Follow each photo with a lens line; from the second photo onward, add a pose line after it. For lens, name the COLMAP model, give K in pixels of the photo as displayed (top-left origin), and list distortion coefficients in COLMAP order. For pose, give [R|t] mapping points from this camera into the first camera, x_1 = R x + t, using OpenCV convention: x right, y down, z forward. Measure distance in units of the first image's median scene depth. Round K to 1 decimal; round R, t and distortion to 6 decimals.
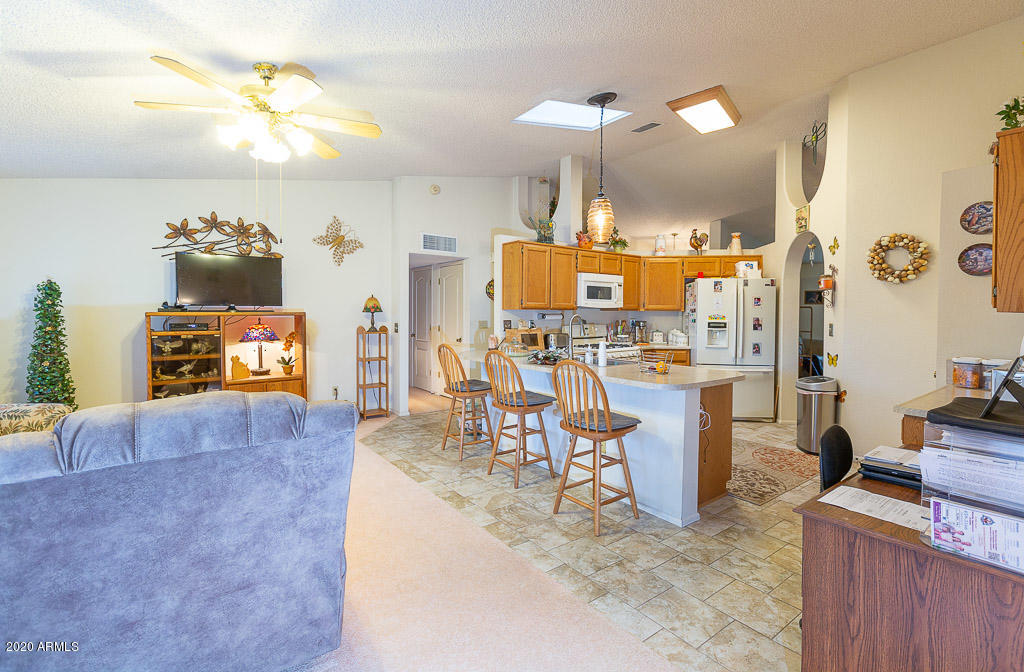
lens RADIAL K [[463.7, 0, 521.1], [0, 463.7, 318.8], [0, 0, 1]] dist [-0.002533, -0.000483]
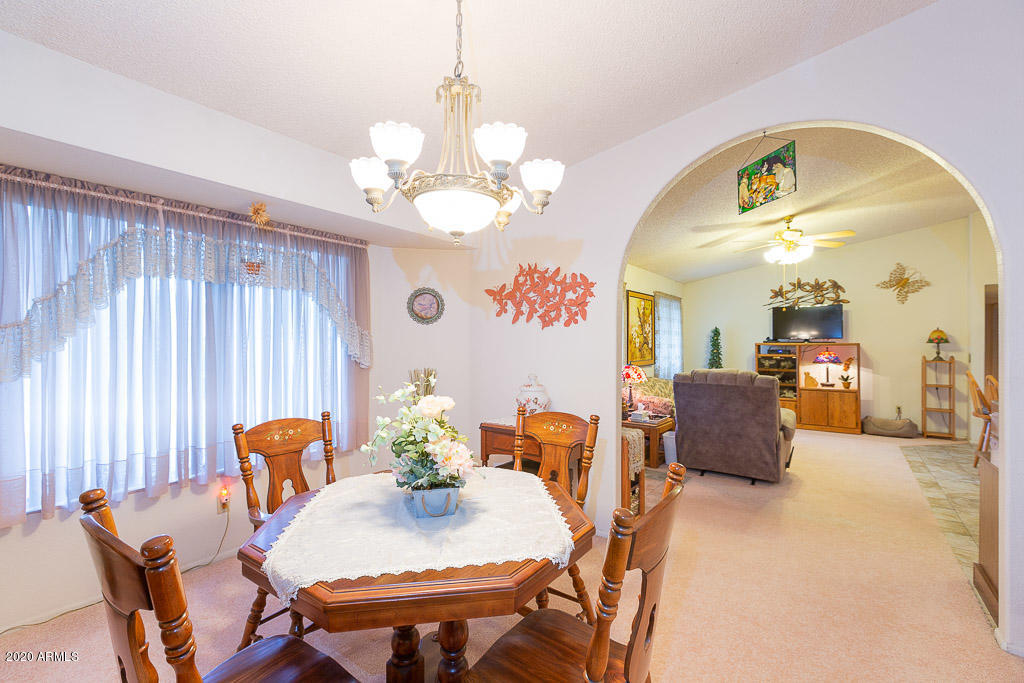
lens RADIAL K [[463.7, 0, 517.4], [0, 463.7, 341.8], [0, 0, 1]] dist [-0.002533, -0.000483]
pose [[0.311995, -0.002421, -0.950081, 0.504703], [-0.014211, 0.999873, -0.007214, 0.005776], [0.949977, 0.015753, 0.311921, -0.363153]]
